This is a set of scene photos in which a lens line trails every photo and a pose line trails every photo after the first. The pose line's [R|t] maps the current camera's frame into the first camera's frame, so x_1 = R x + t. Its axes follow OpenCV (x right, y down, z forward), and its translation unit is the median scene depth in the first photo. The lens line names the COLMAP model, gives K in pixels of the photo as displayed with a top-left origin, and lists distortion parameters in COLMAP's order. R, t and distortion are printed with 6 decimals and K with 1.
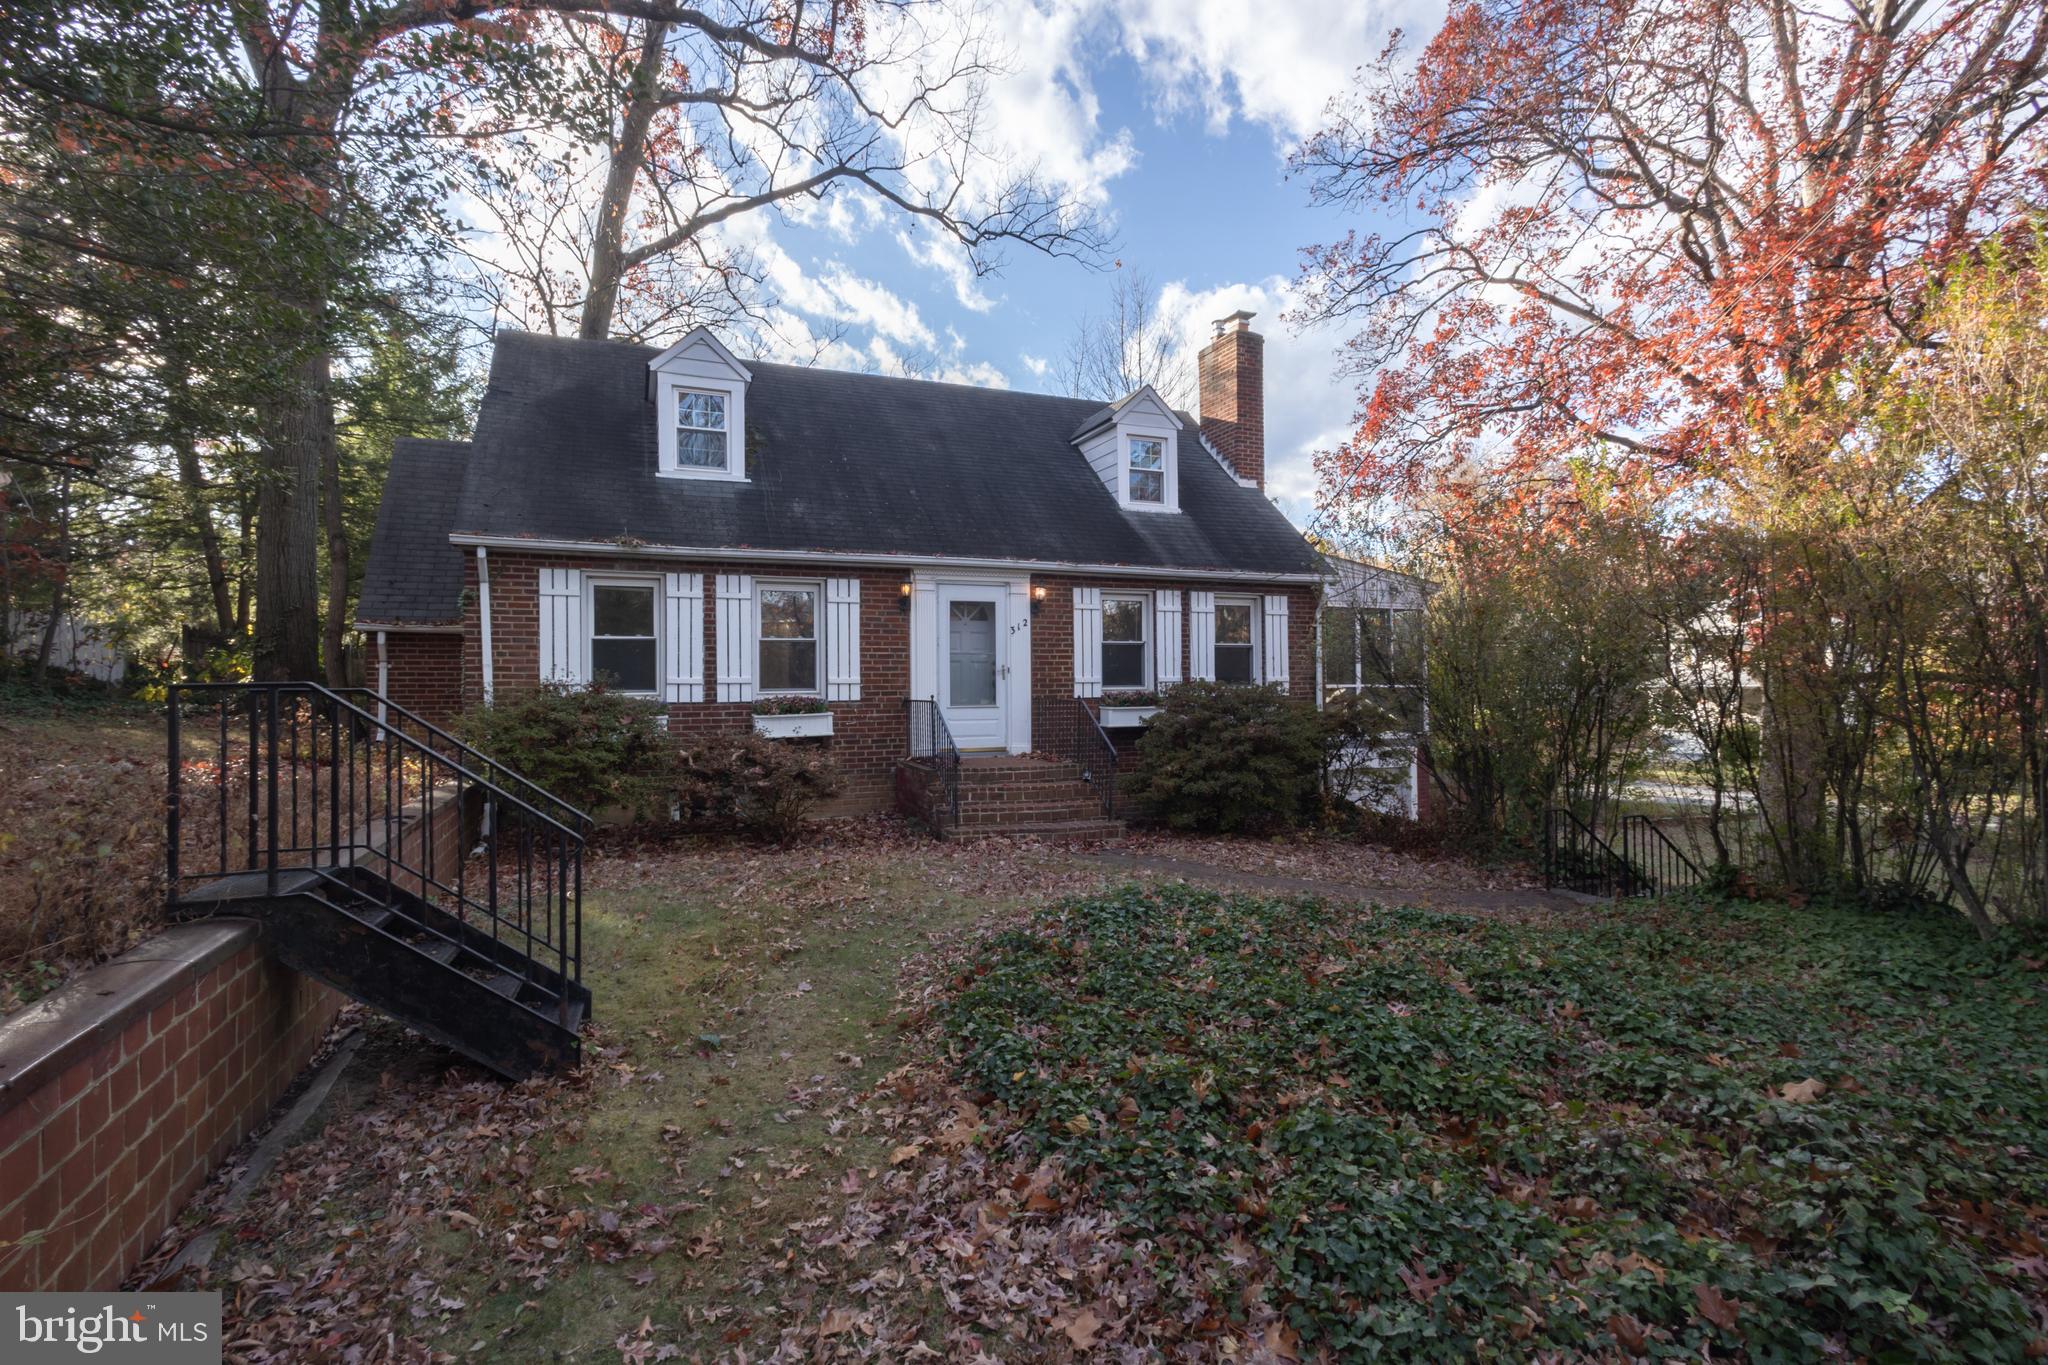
lens RADIAL K [[941.6, 0, 1017.0], [0, 941.6, 687.2], [0, 0, 1]] dist [0.009817, -0.003574]
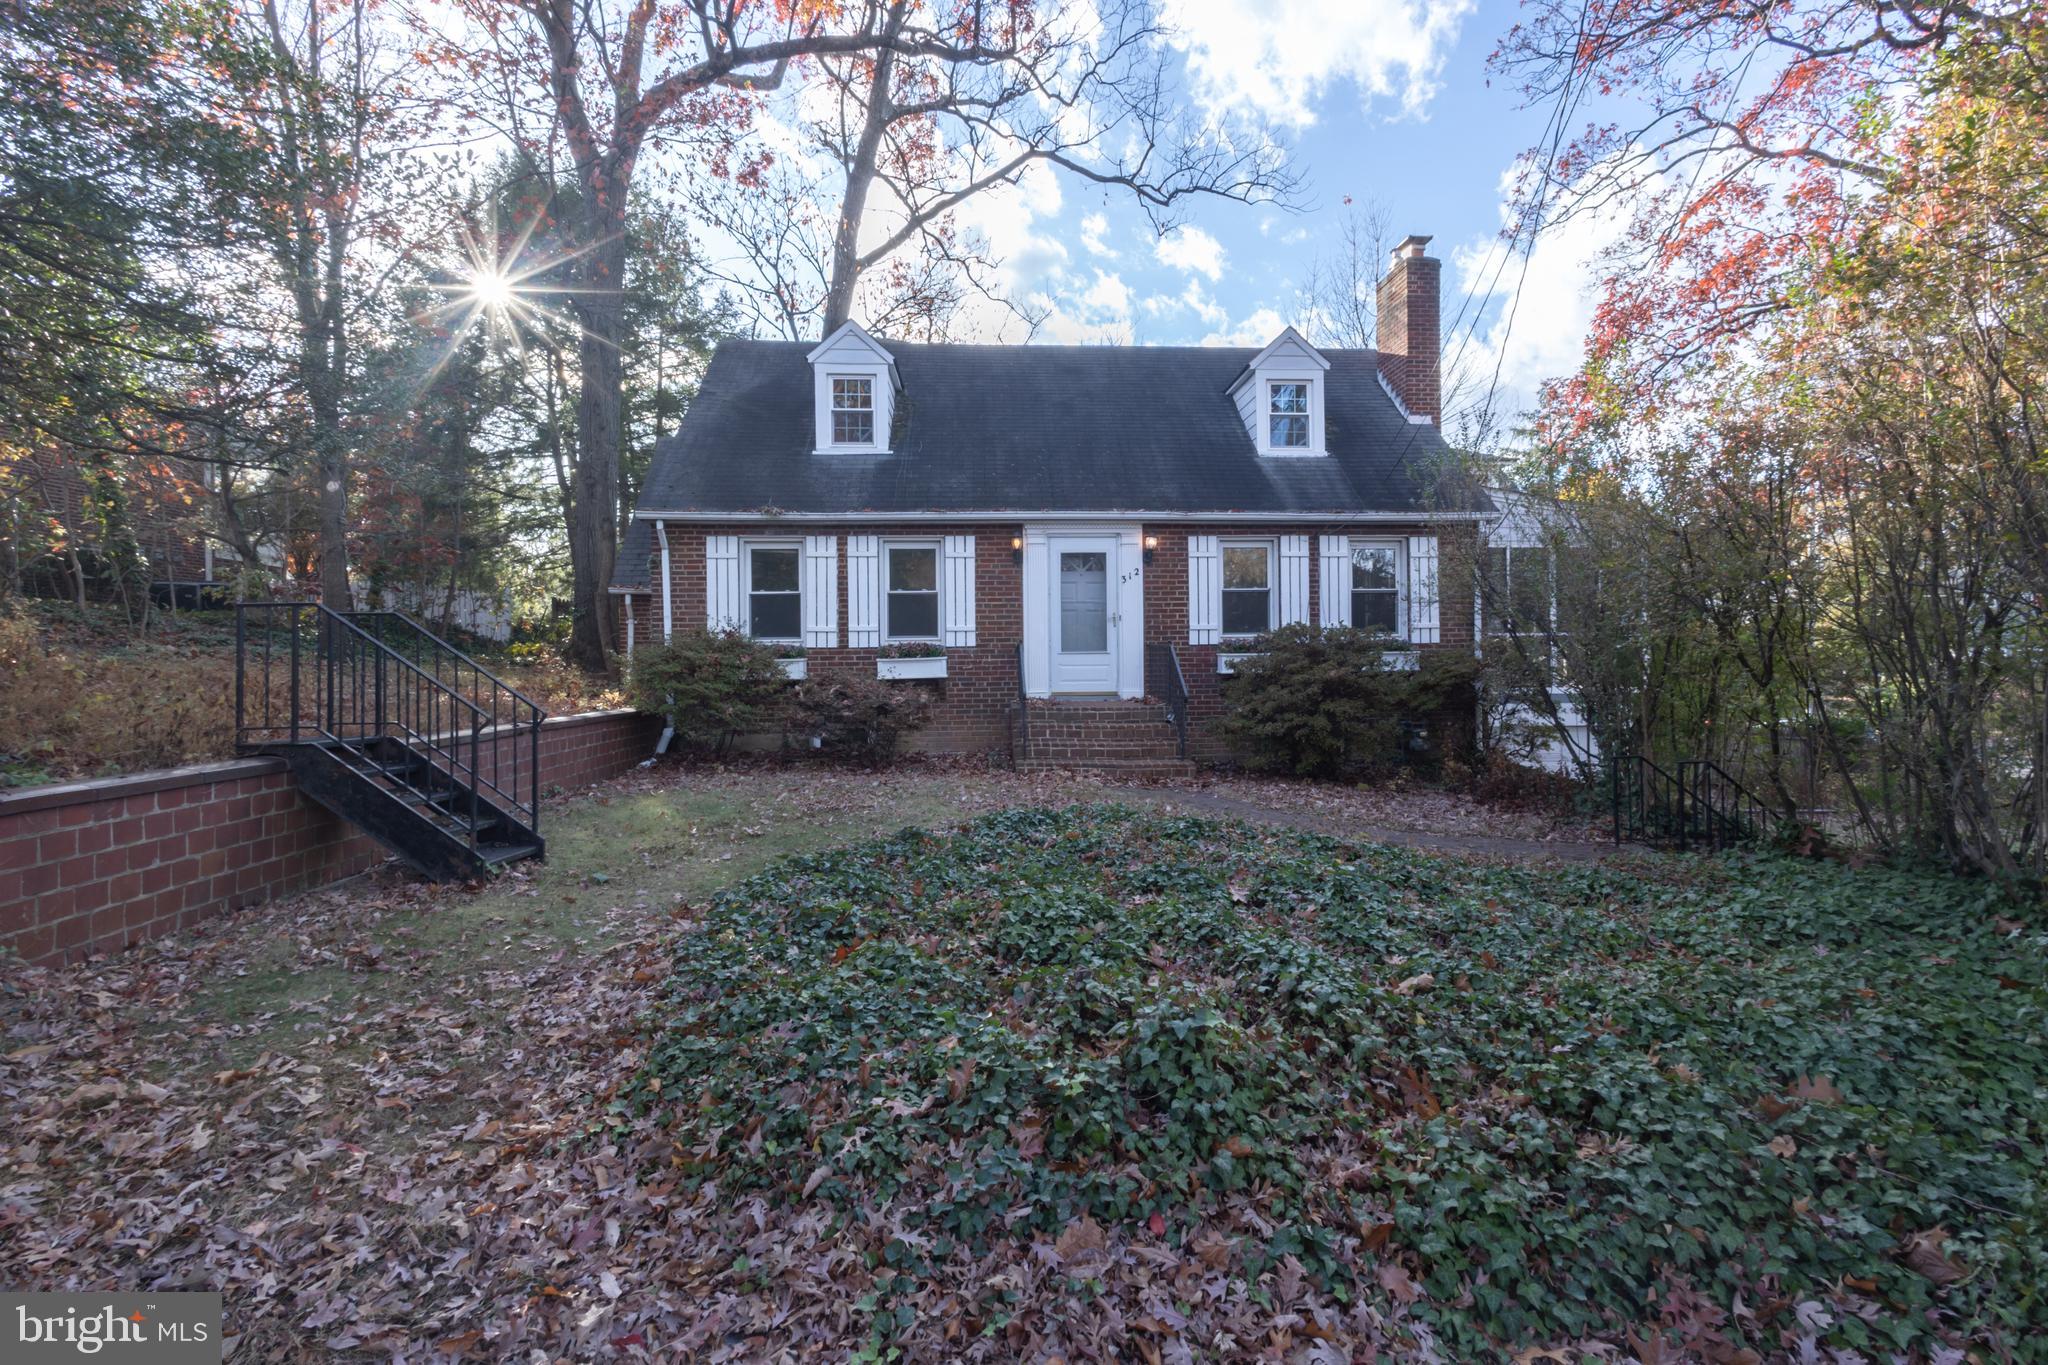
lens RADIAL K [[941.6, 0, 1021.2], [0, 941.6, 657.5], [0, 0, 1]] dist [0.009817, -0.003574]
pose [[0.951937, -0.000802, -0.306294, 0.205976], [0.002260, 0.999988, 0.004404, 0.020884], [0.306286, -0.004885, 0.951927, -0.022325]]
